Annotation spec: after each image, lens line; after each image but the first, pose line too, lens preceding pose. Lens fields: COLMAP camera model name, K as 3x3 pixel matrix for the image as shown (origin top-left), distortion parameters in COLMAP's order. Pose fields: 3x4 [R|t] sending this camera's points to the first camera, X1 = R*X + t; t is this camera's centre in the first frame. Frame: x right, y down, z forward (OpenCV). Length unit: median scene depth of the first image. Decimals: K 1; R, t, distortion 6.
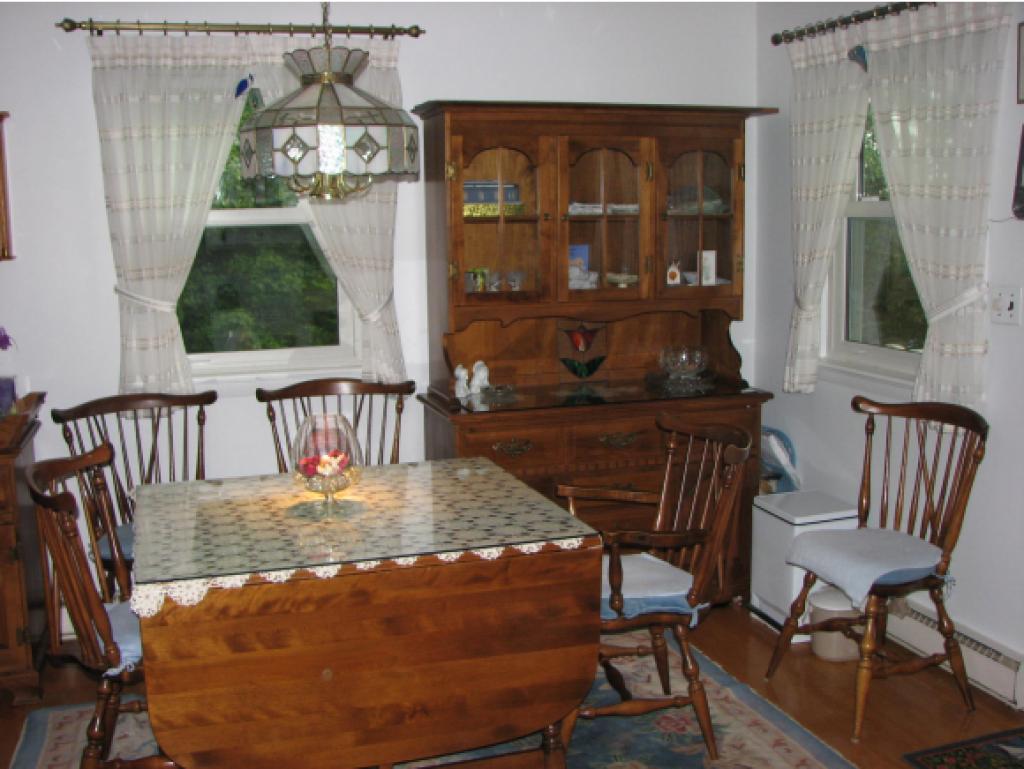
lens RADIAL K [[1209.1, 0, 512.0], [0, 1209.1, 384.5], [0, 0, 1]] dist [0.006795, 0.885609]
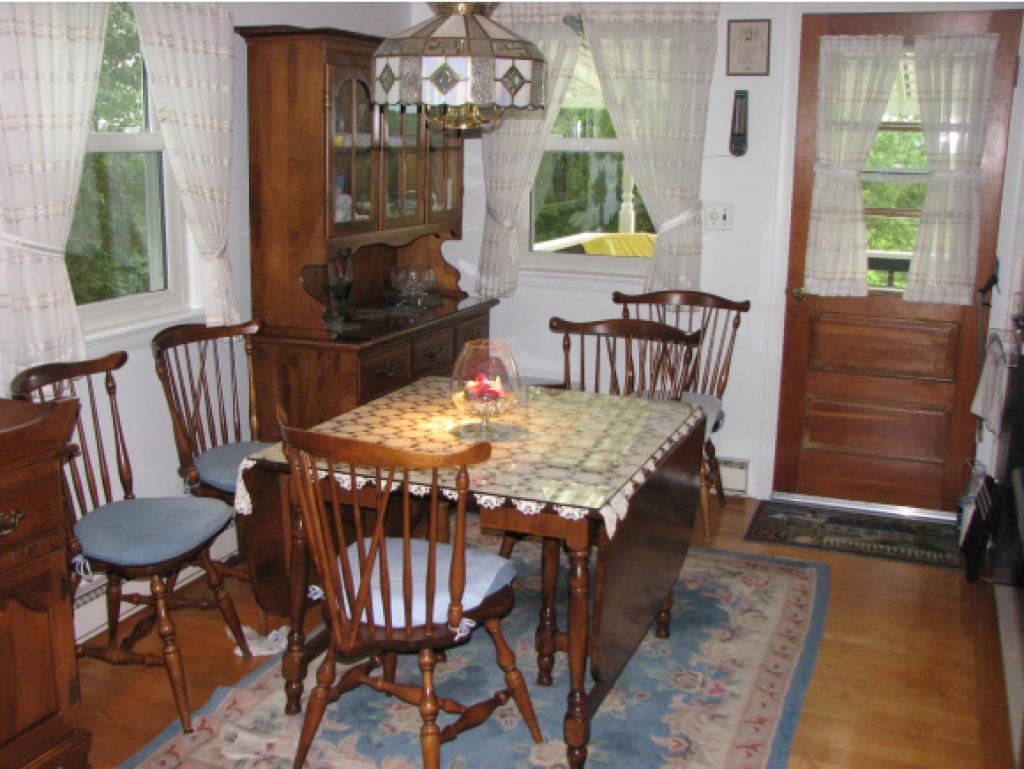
lens RADIAL K [[1209.1, 0, 512.0], [0, 1209.1, 384.5], [0, 0, 1]] dist [0.006795, 0.885609]
pose [[0.645617, -0.137785, 0.751129, -0.730763], [0.096939, 0.990418, 0.098357, -0.029903], [-0.757484, 0.009313, 0.652788, 0.248078]]
